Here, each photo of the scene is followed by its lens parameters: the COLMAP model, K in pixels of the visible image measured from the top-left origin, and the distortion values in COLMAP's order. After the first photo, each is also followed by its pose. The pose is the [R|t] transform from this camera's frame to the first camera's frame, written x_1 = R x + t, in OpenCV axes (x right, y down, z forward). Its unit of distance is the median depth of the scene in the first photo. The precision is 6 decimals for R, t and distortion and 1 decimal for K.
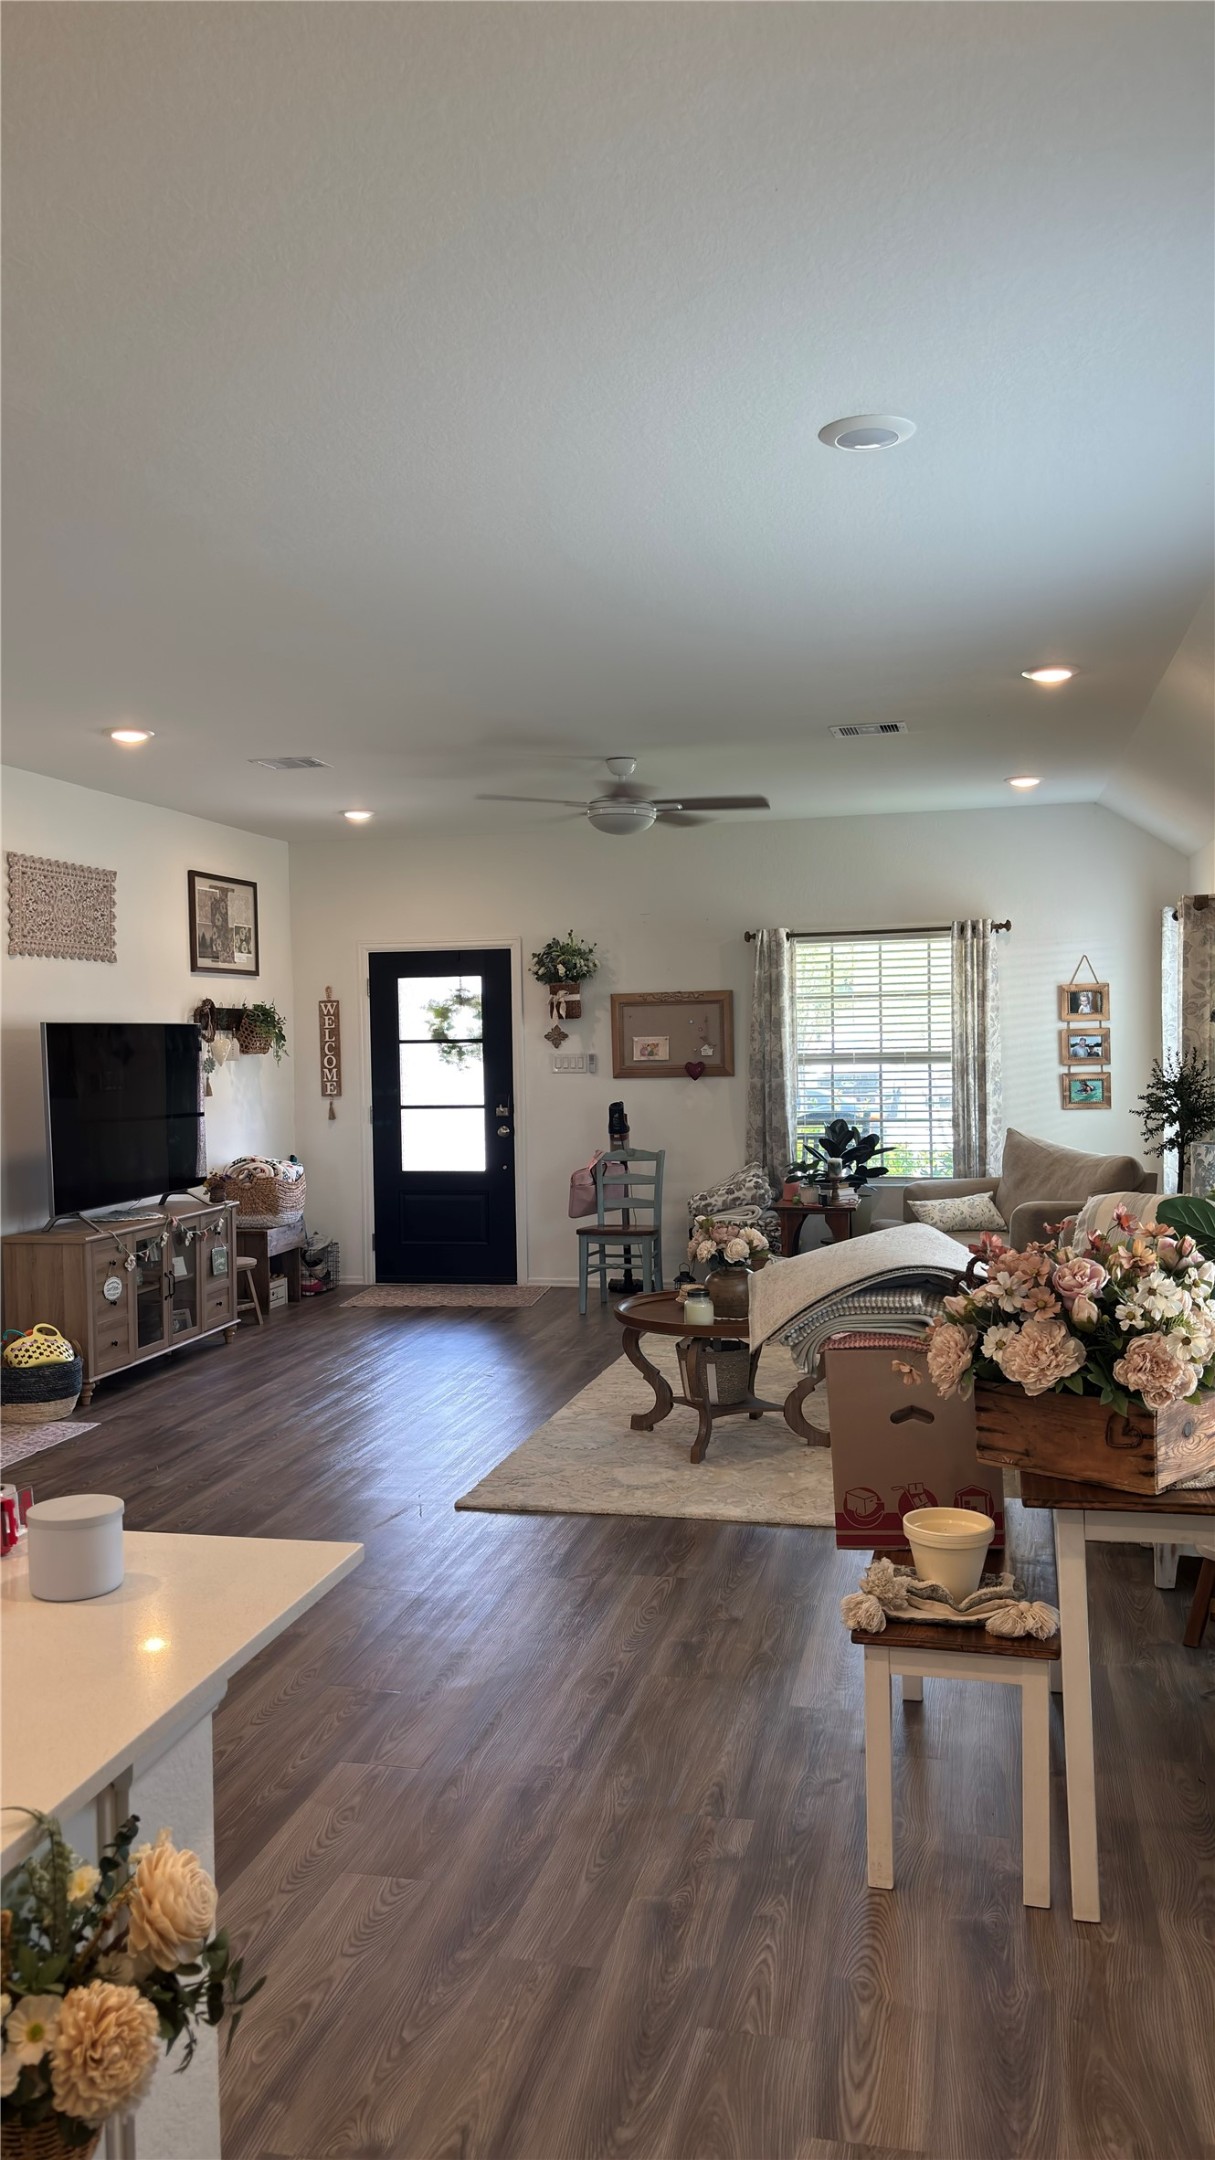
lens RADIAL K [[1581.6, 0, 591.8], [0, 1581.6, 1080.5], [0, 0, 1]] dist [0.018507, -0.022849]
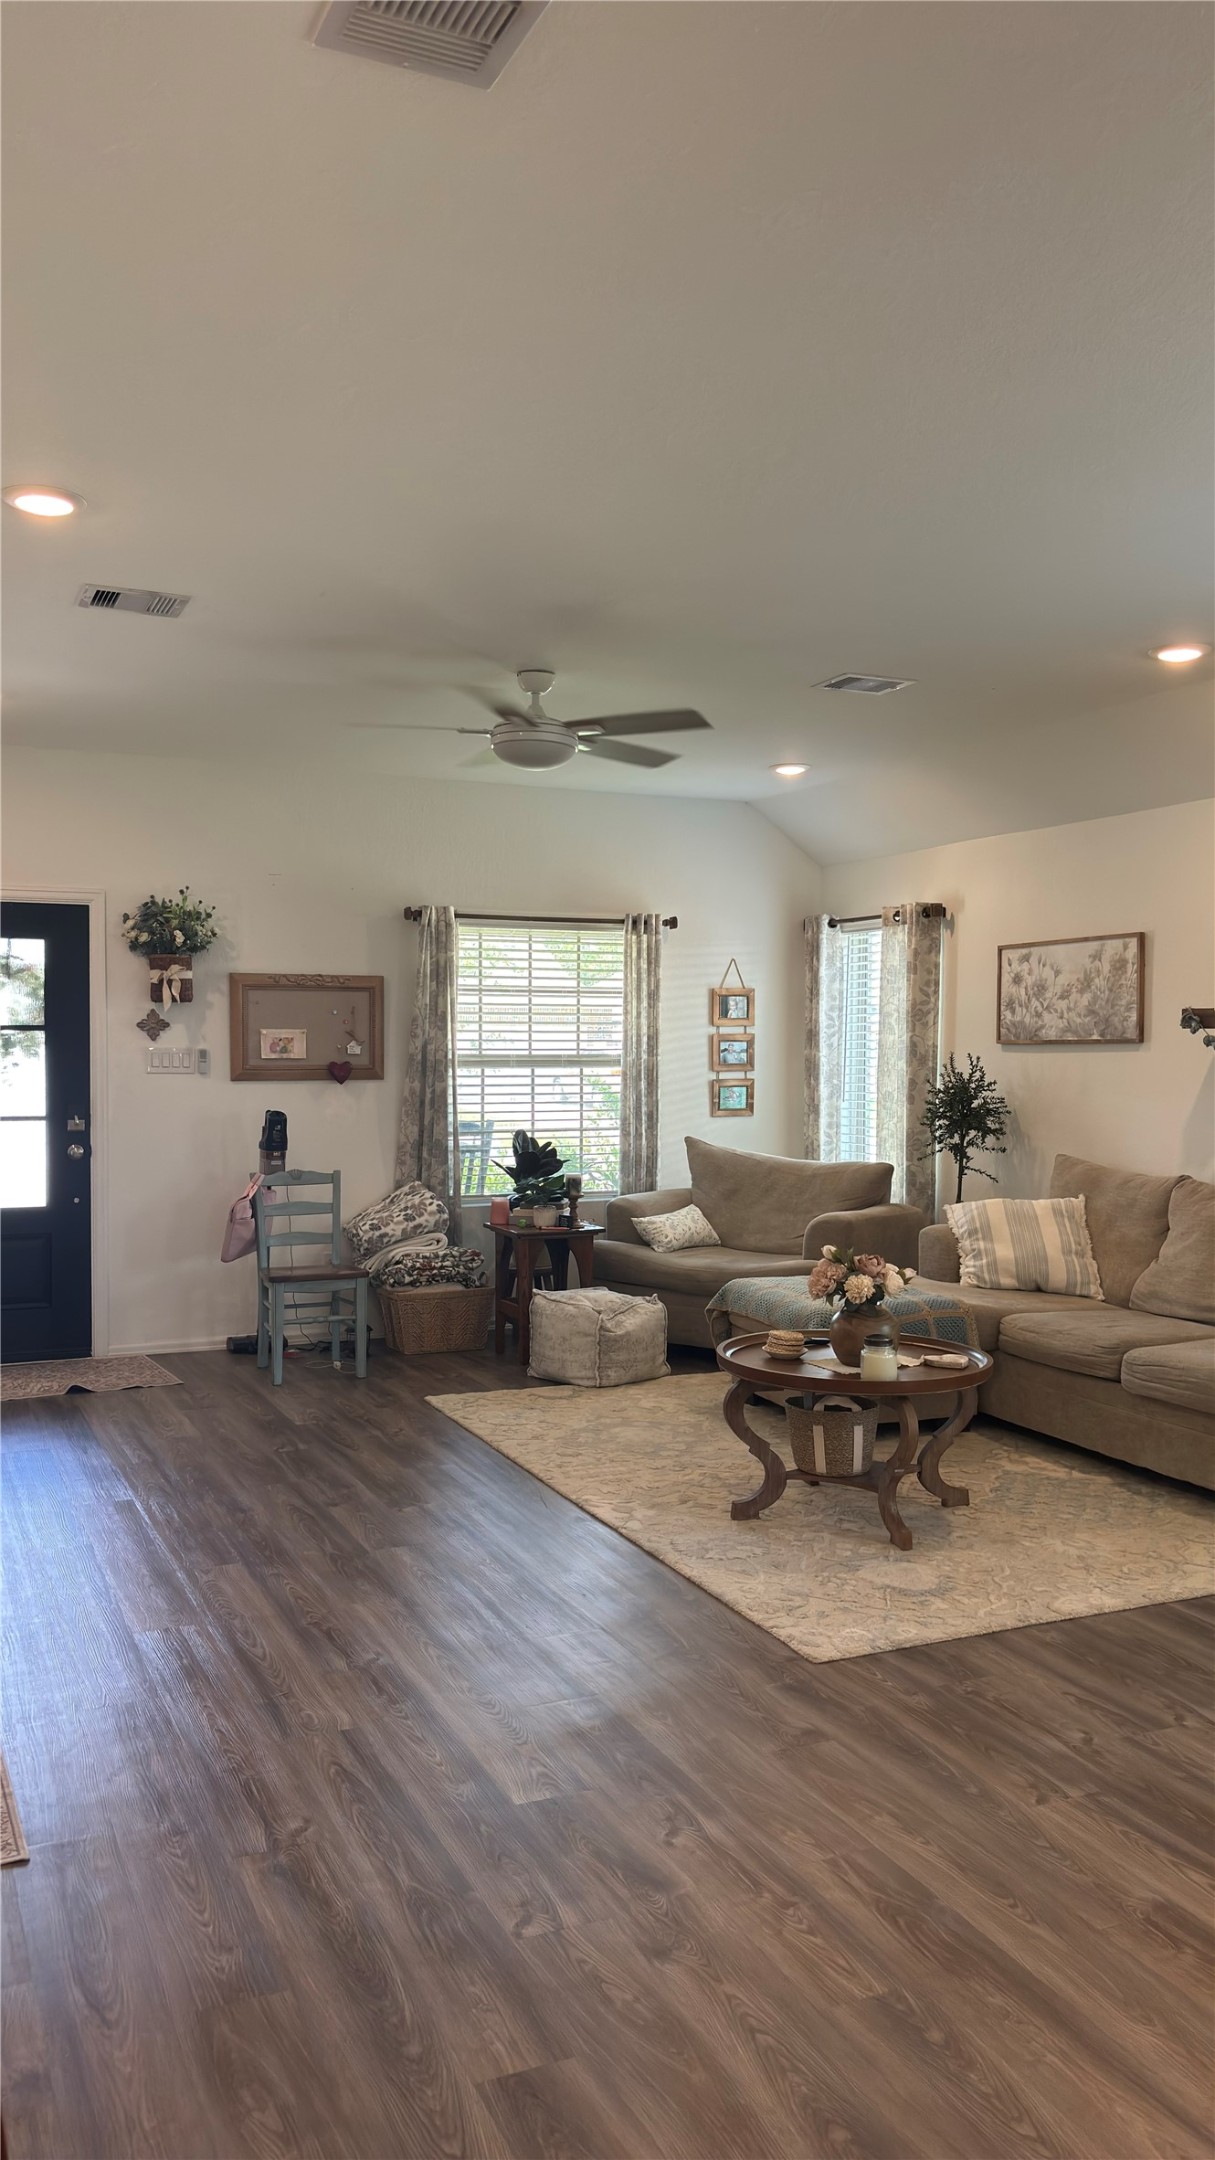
lens RADIAL K [[1581.6, 0, 607.0], [0, 1581.6, 1077.2], [0, 0, 1]] dist [0.018507, -0.022849]
pose [[0.776844, 0.011393, 0.629590, -0.350247], [-0.004017, 0.999906, -0.013137, 0.006730], [-0.629680, 0.007676, 0.776817, 0.285021]]
